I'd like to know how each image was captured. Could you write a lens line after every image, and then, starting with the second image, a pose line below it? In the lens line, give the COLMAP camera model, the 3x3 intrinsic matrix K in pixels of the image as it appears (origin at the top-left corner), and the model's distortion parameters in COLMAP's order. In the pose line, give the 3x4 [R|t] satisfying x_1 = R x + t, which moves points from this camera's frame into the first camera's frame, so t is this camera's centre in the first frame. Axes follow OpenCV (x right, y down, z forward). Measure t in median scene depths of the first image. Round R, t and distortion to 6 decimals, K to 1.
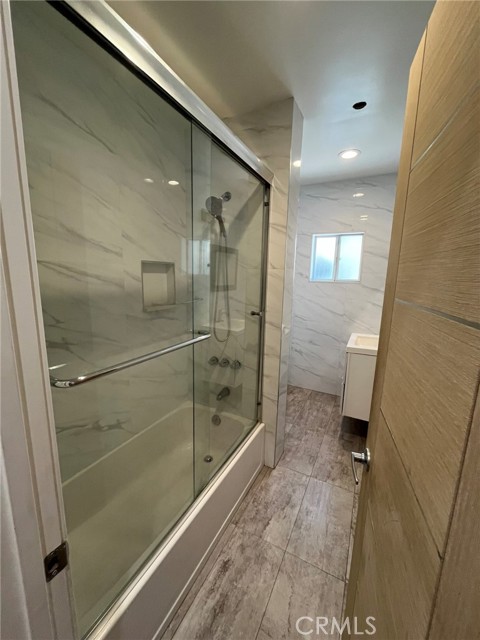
lens RADIAL K [[258.4, 0, 239.9], [0, 258.4, 319.3], [0, 0, 1]] dist [-0.000789, -0.000510]
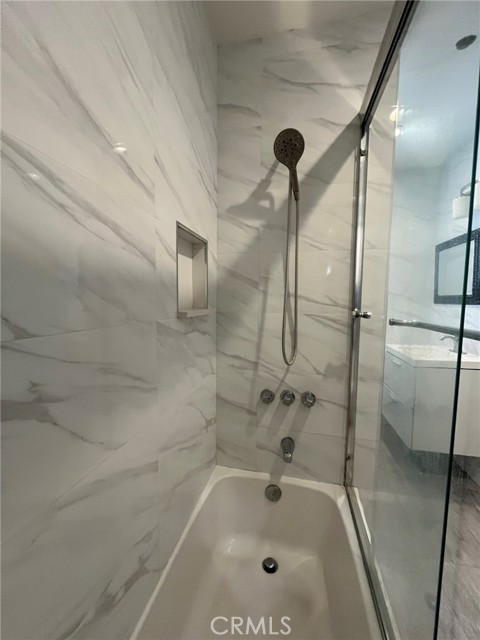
lens RADIAL K [[258.4, 0, 241.0], [0, 258.4, 319.0], [0, 0, 1]] dist [-0.000789, -0.000510]
pose [[0.968153, -0.034346, 0.247994, -0.382875], [0.057289, 0.994656, -0.085896, 0.025359], [-0.243718, 0.097368, 0.964946, 0.462680]]
